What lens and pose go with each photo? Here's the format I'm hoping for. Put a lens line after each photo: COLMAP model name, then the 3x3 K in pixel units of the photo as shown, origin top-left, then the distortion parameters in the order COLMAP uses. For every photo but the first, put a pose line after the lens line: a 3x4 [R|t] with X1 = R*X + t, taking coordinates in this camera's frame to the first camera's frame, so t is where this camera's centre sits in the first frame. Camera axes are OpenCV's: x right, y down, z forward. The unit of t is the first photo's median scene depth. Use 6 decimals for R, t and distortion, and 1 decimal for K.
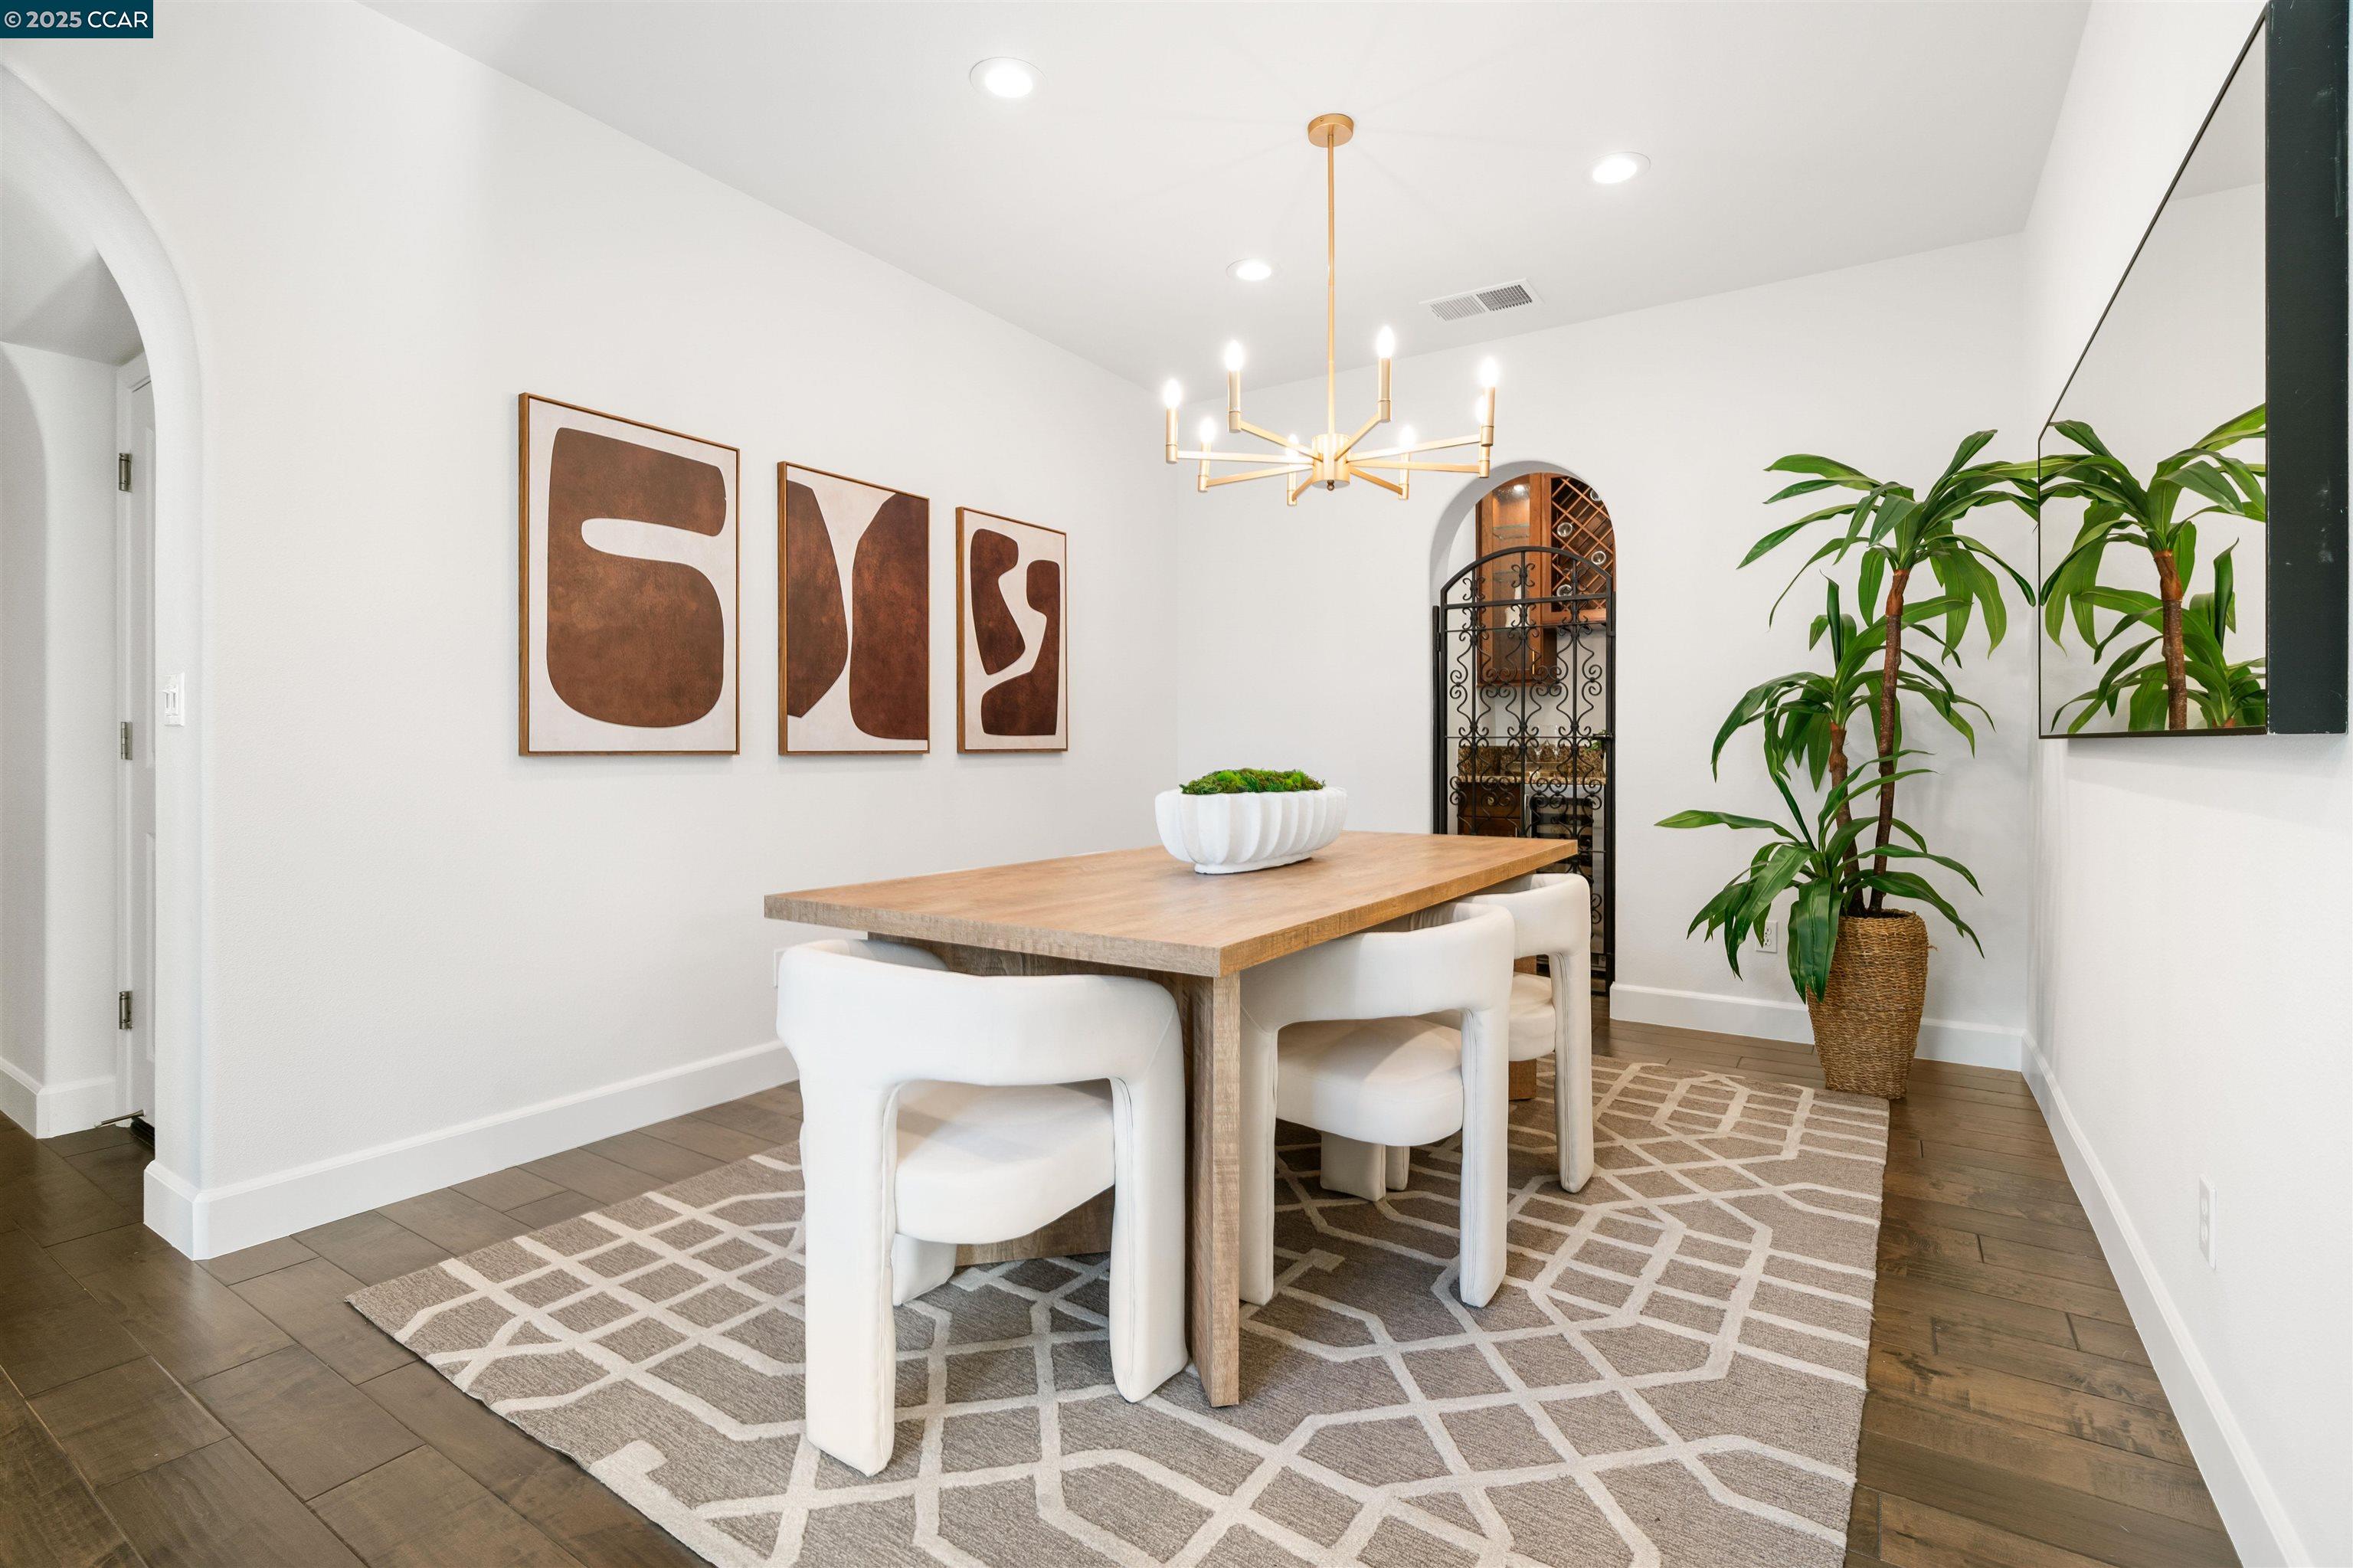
lens RADIAL K [[1077.5, 0, 1167.4], [0, 1077.5, 747.6], [0, 0, 1]] dist [-0.002082, 0.002504]
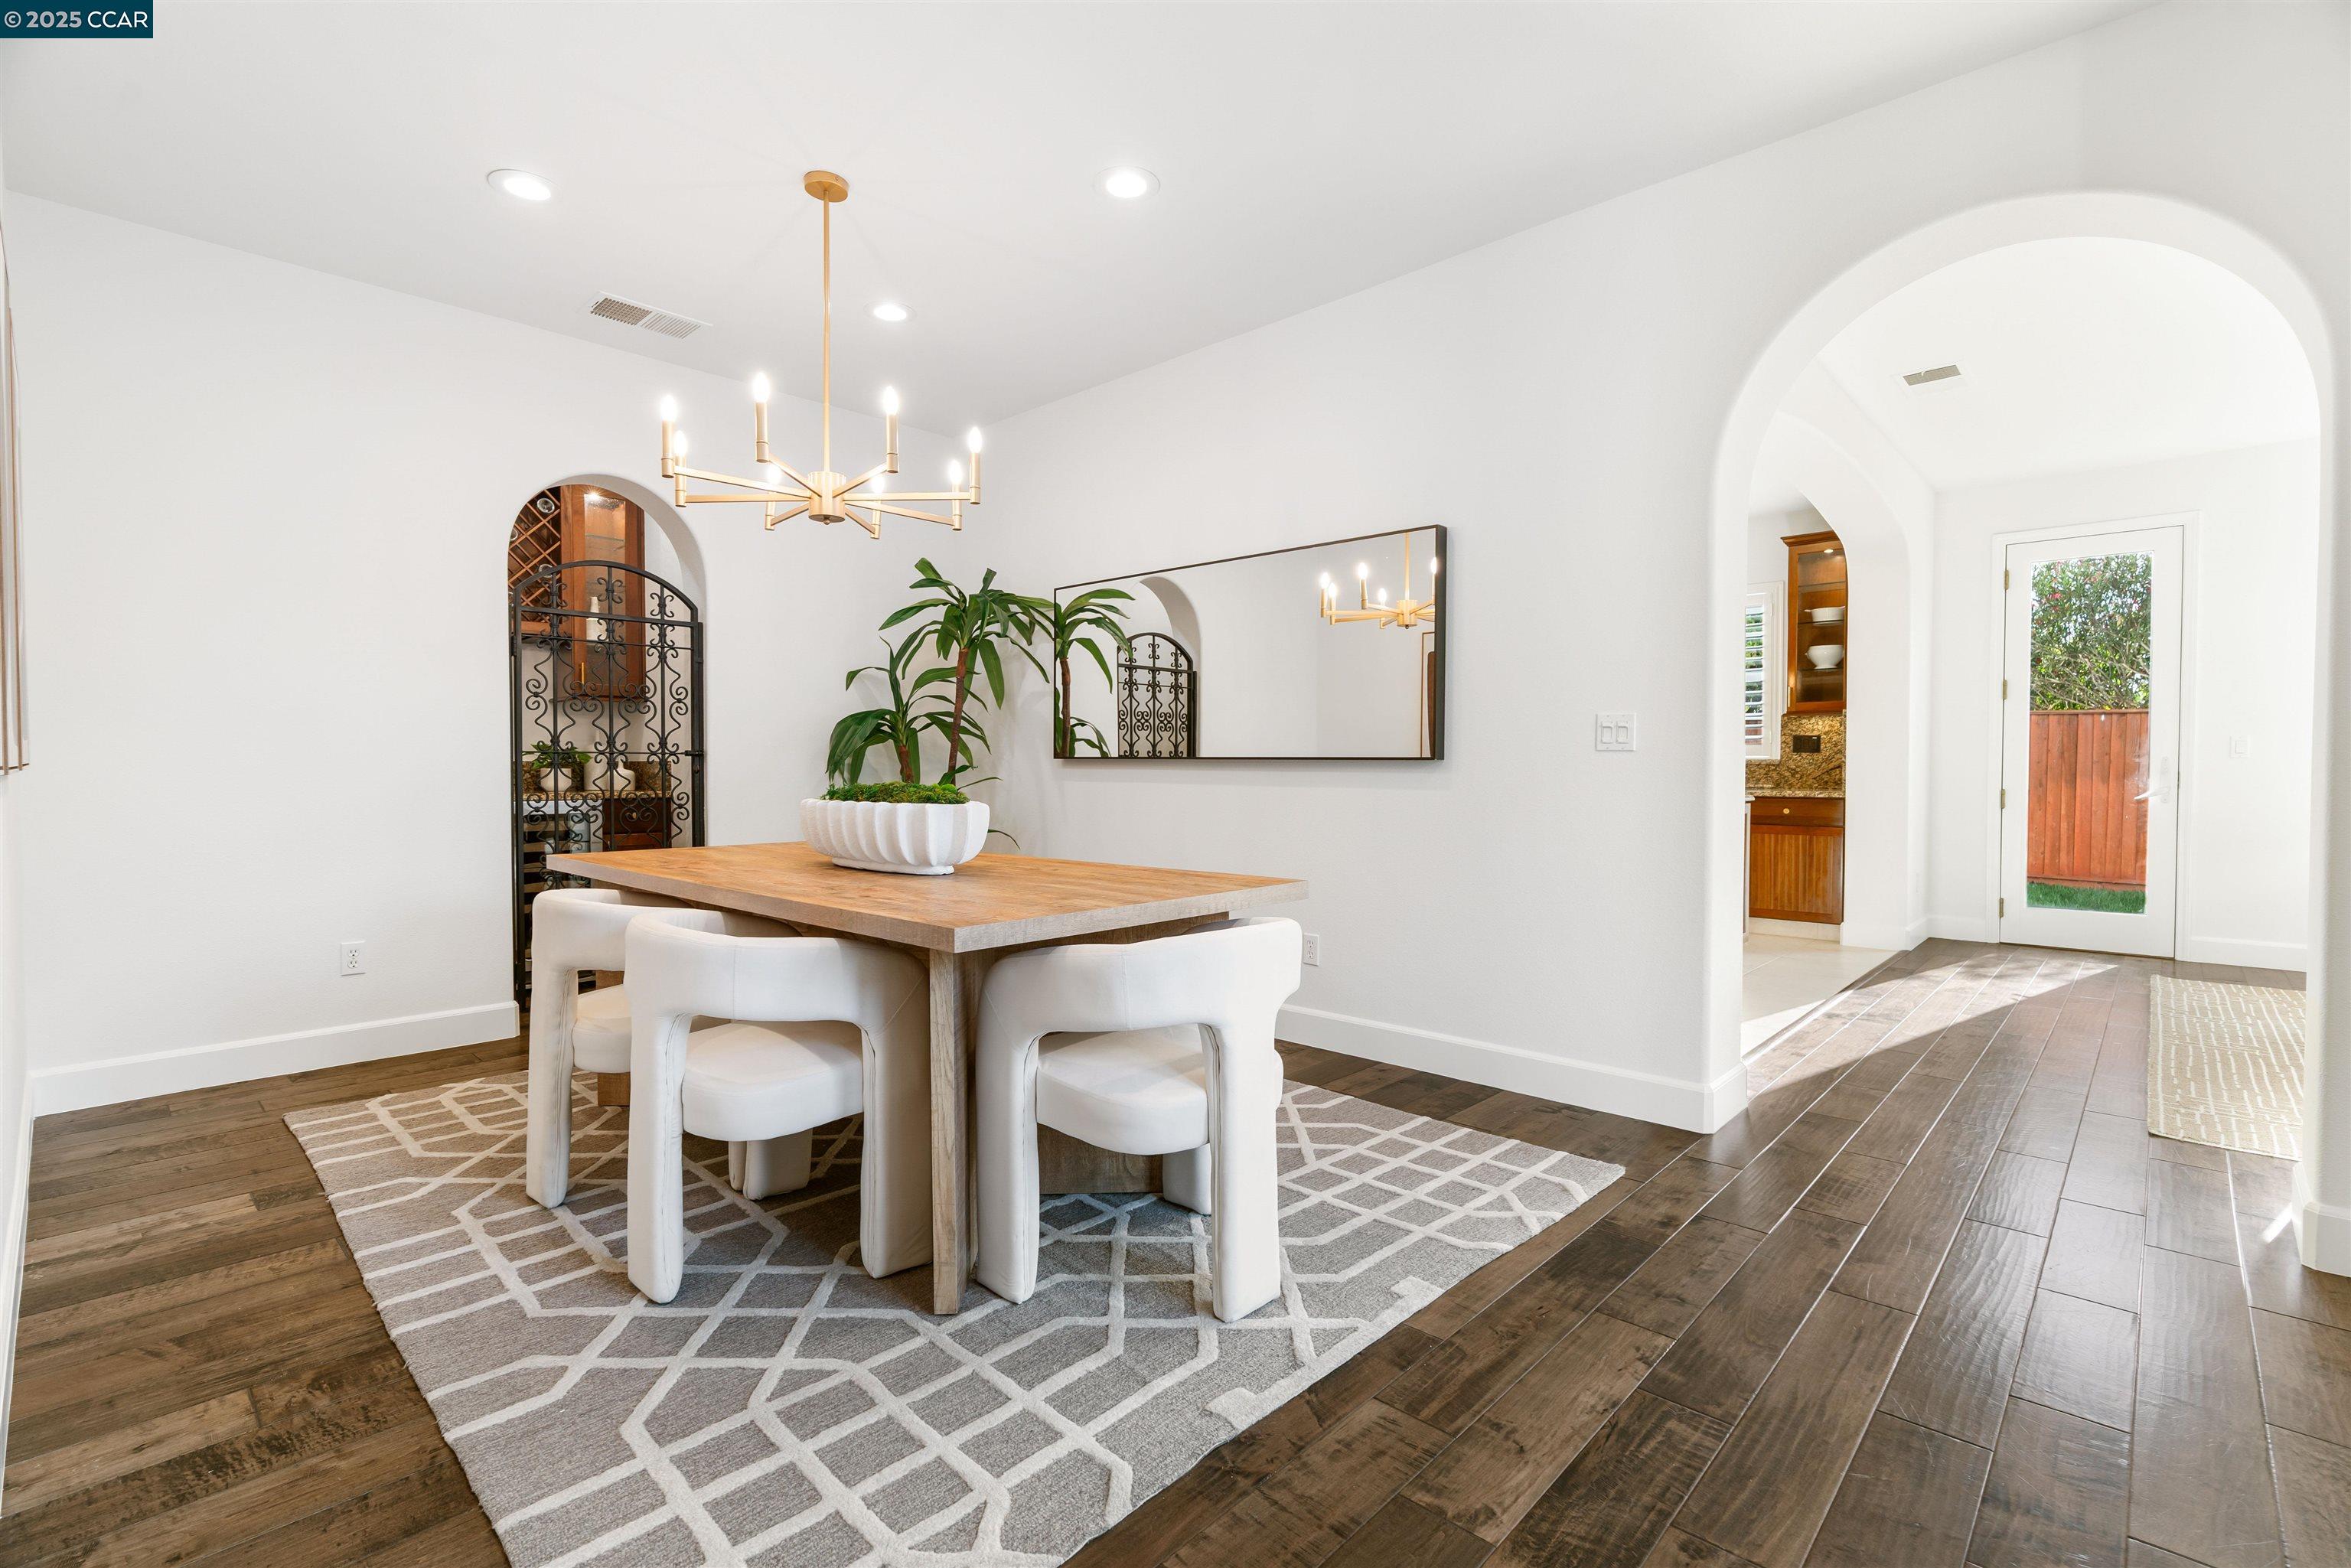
lens RADIAL K [[1076.5, 0, 1174.1], [0, 1076.5, 780.3], [0, 0, 1]] dist [-0.002082, 0.002504]
pose [[0.175714, -0.014672, 0.984332, -0.772711], [-0.000830, 0.999886, 0.015053, 0.001078], [-0.984441, -0.003462, 0.175681, 0.422857]]
